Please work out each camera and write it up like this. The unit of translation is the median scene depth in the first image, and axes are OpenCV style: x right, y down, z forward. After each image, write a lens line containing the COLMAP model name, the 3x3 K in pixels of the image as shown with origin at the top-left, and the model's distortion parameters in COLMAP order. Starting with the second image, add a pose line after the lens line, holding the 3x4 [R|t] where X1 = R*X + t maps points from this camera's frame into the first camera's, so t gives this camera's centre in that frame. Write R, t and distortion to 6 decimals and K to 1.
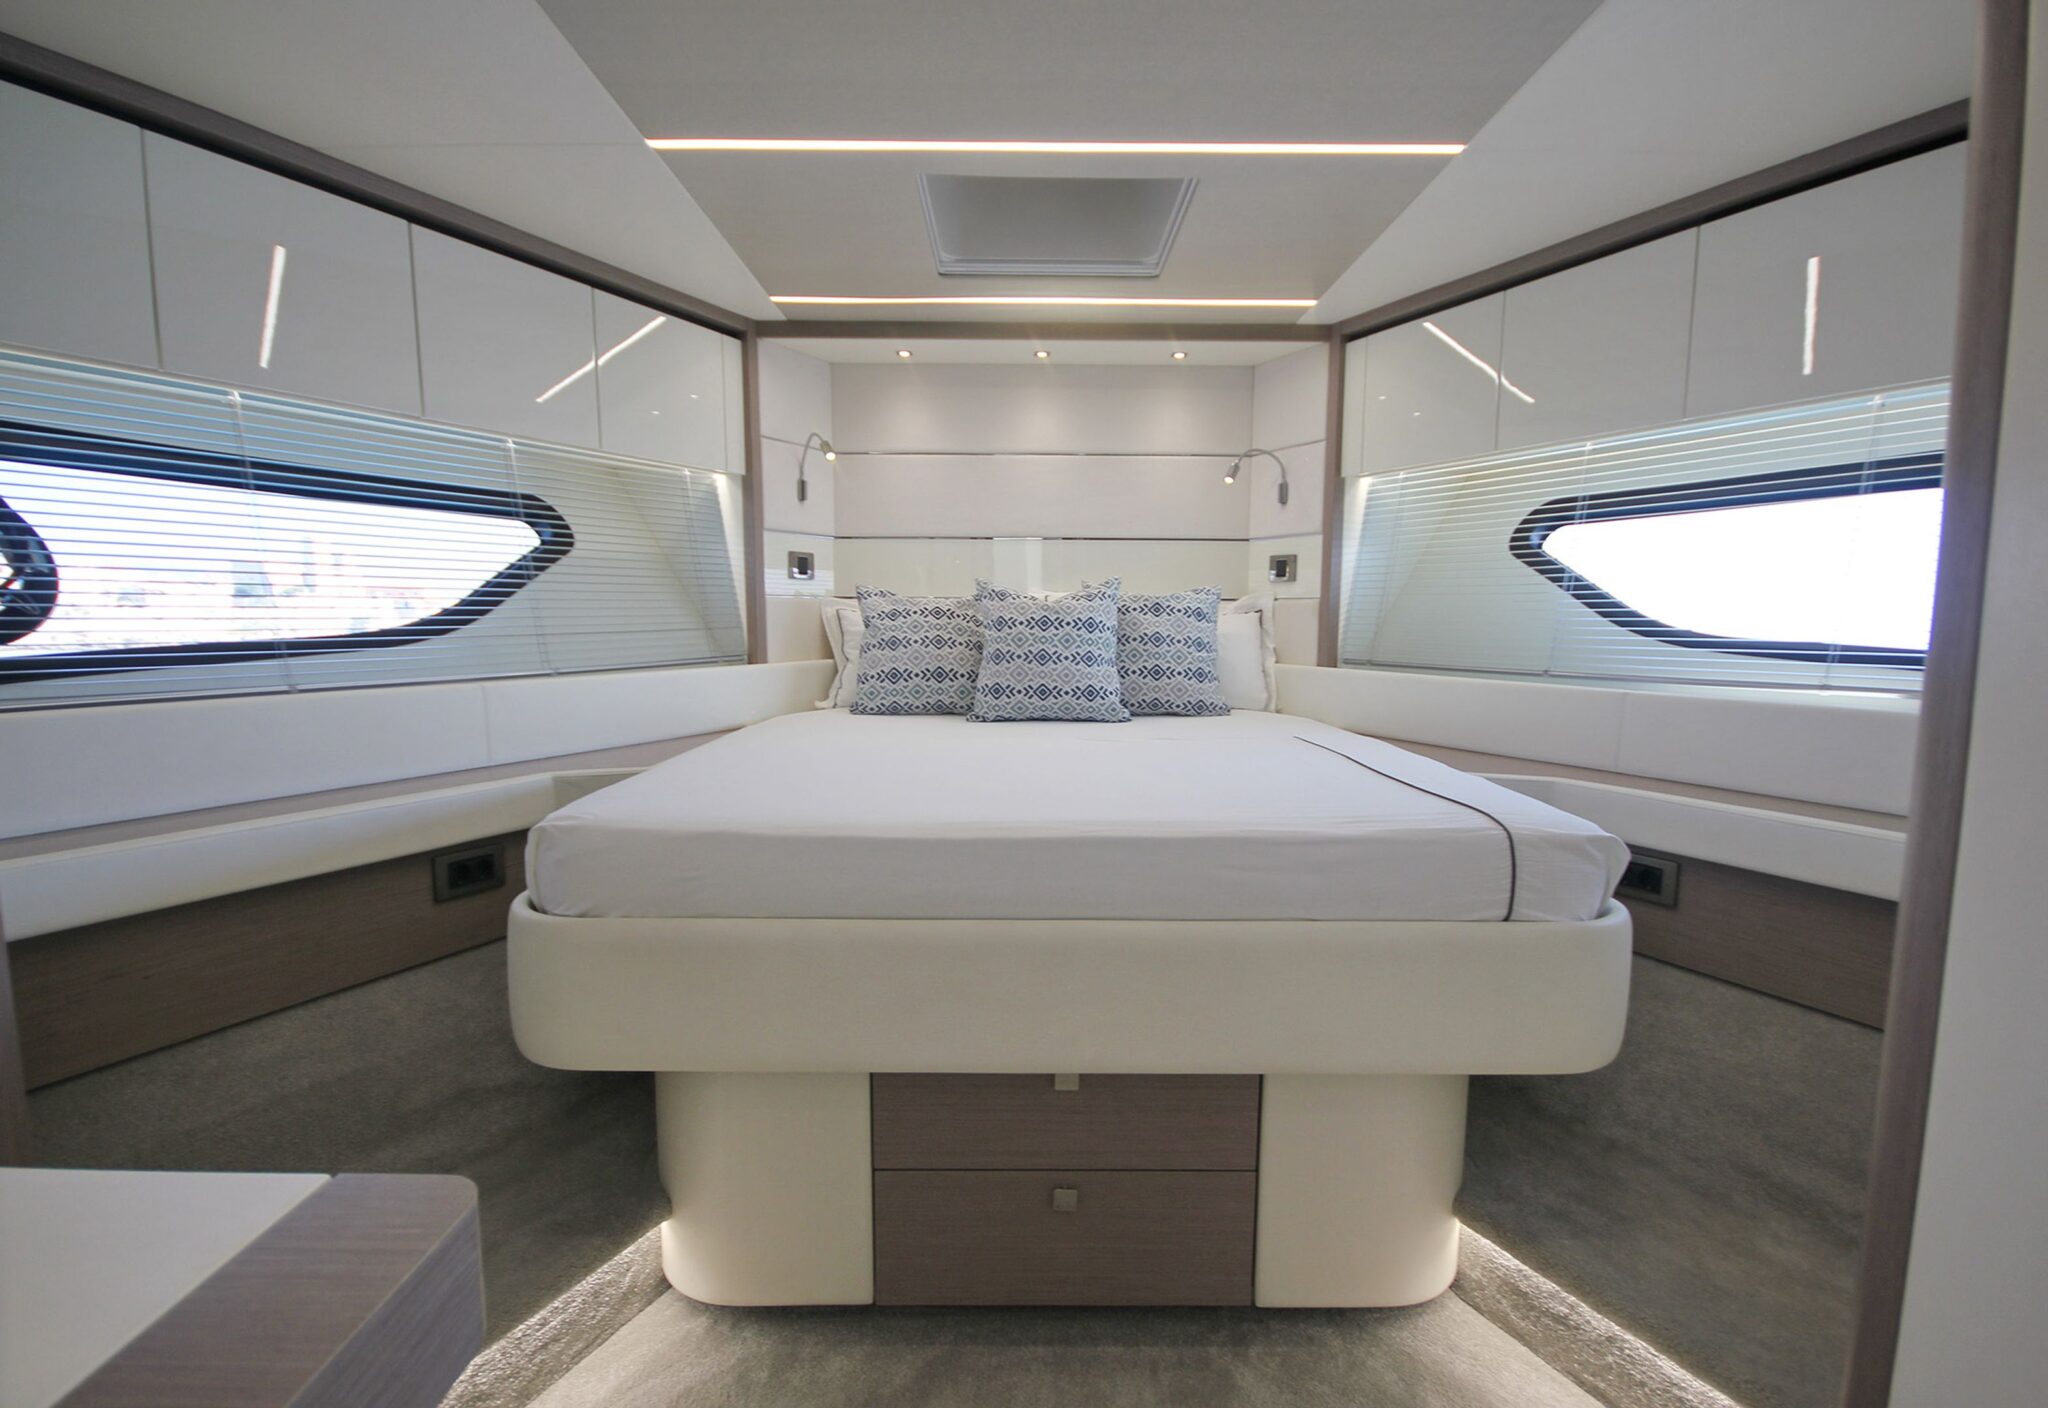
lens RADIAL K [[1022.8, 0, 1024.0], [0, 1022.8, 704.0], [0, 0, 1]] dist [0.018415, 0.000191]
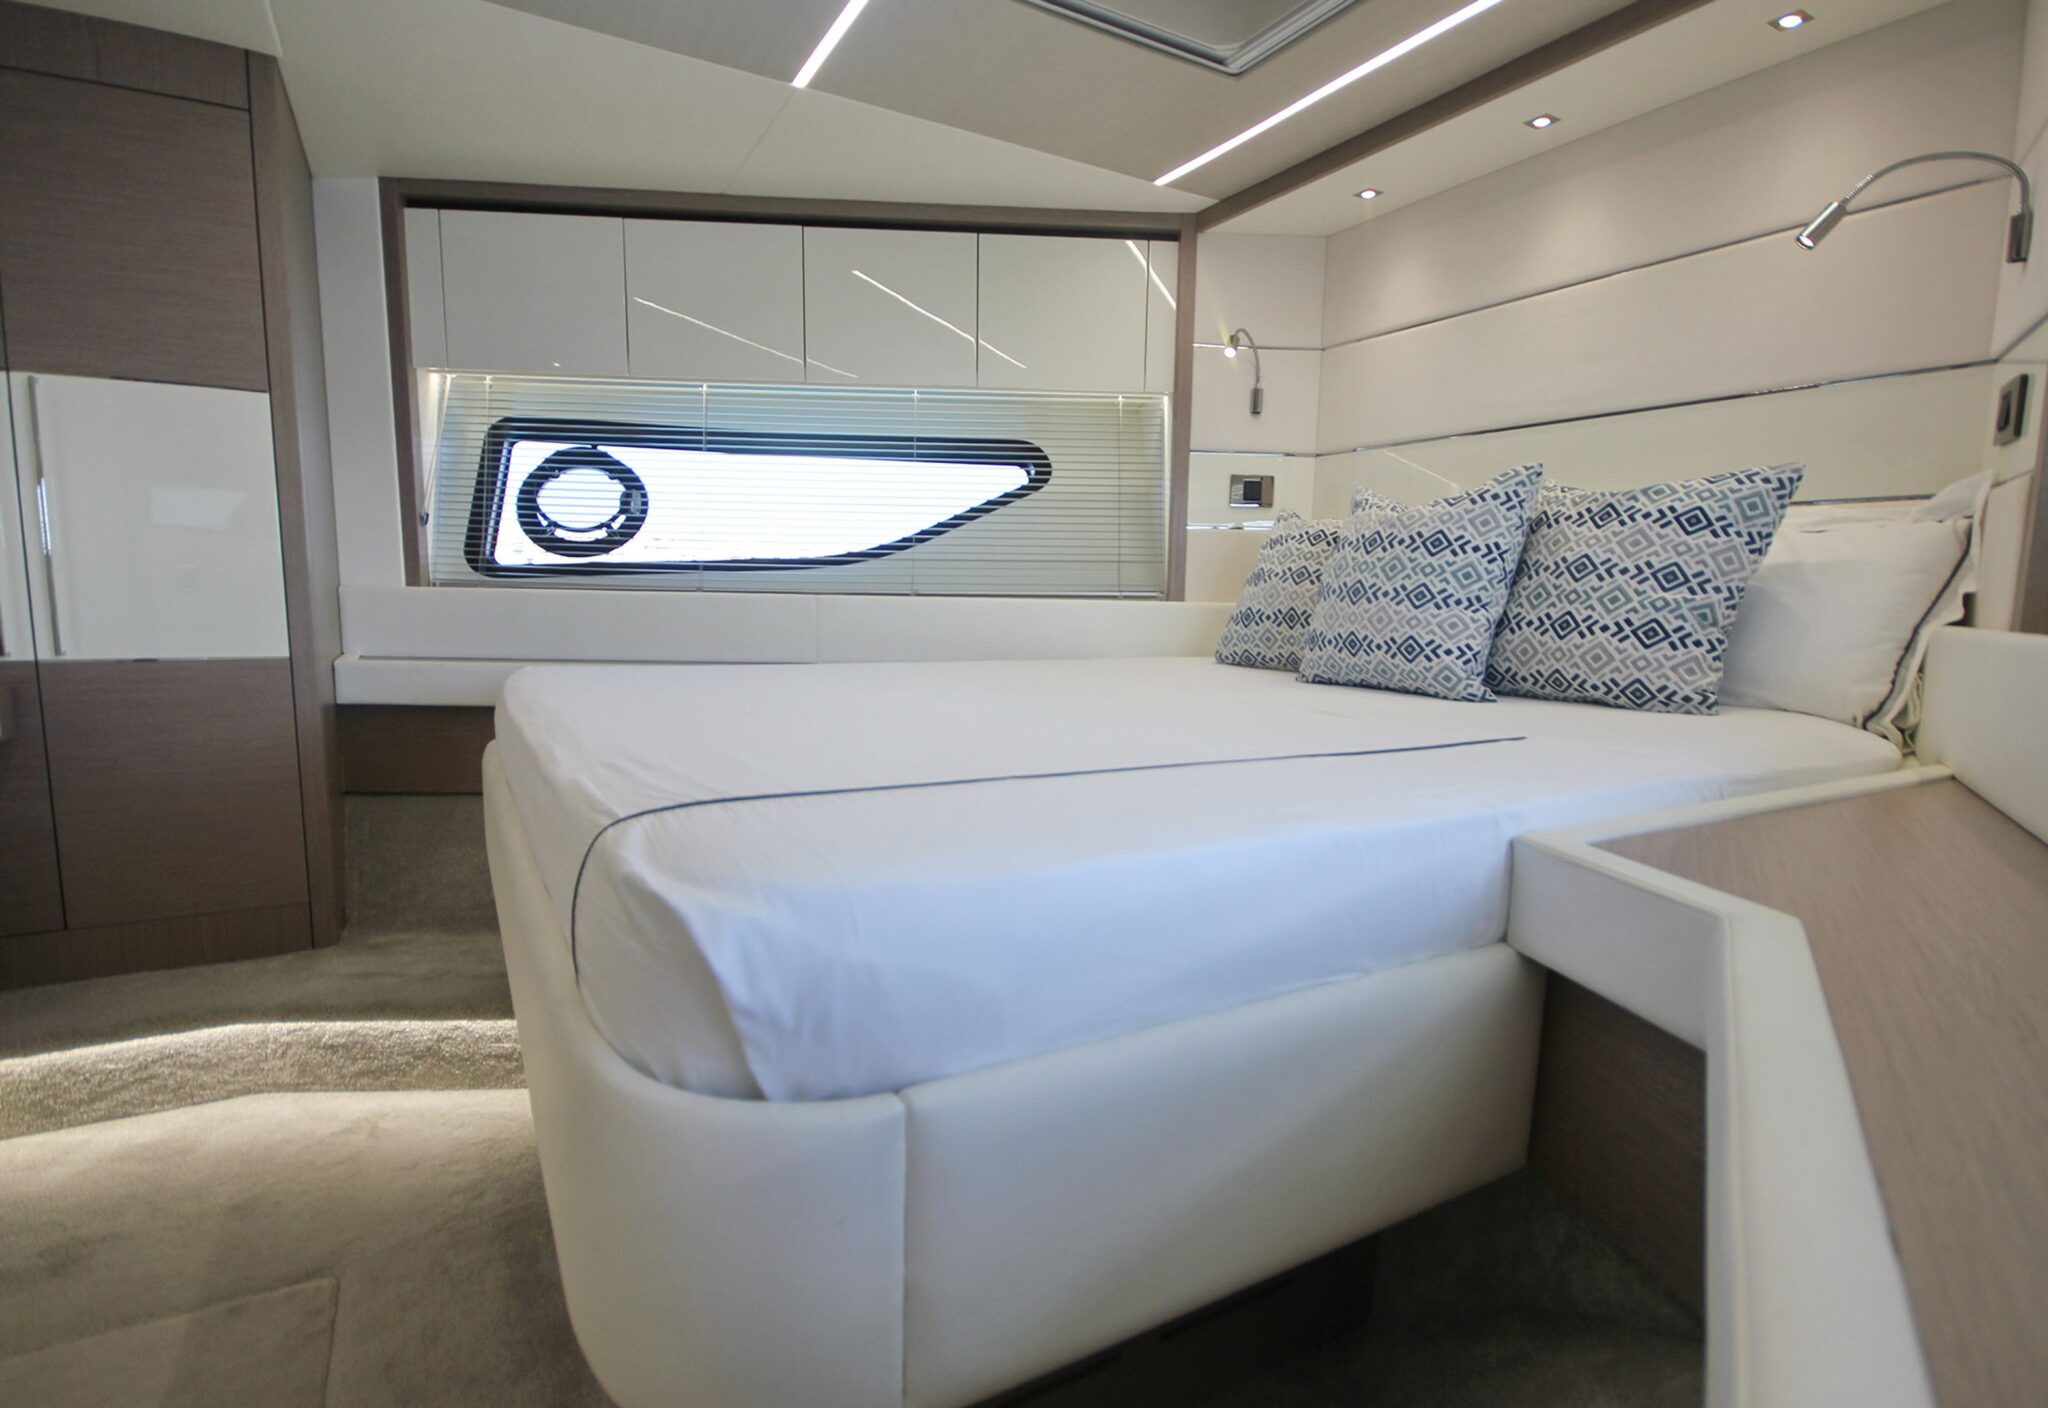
lens RADIAL K [[1022.8, 0, 1024.0], [0, 1022.8, 704.0], [0, 0, 1]] dist [0.018415, 0.000191]
pose [[0.487817, 0.102802, -0.866872, 0.483000], [-0.095479, 0.993367, 0.064074, 0.004932], [0.867709, 0.051512, 0.494396, 0.455215]]
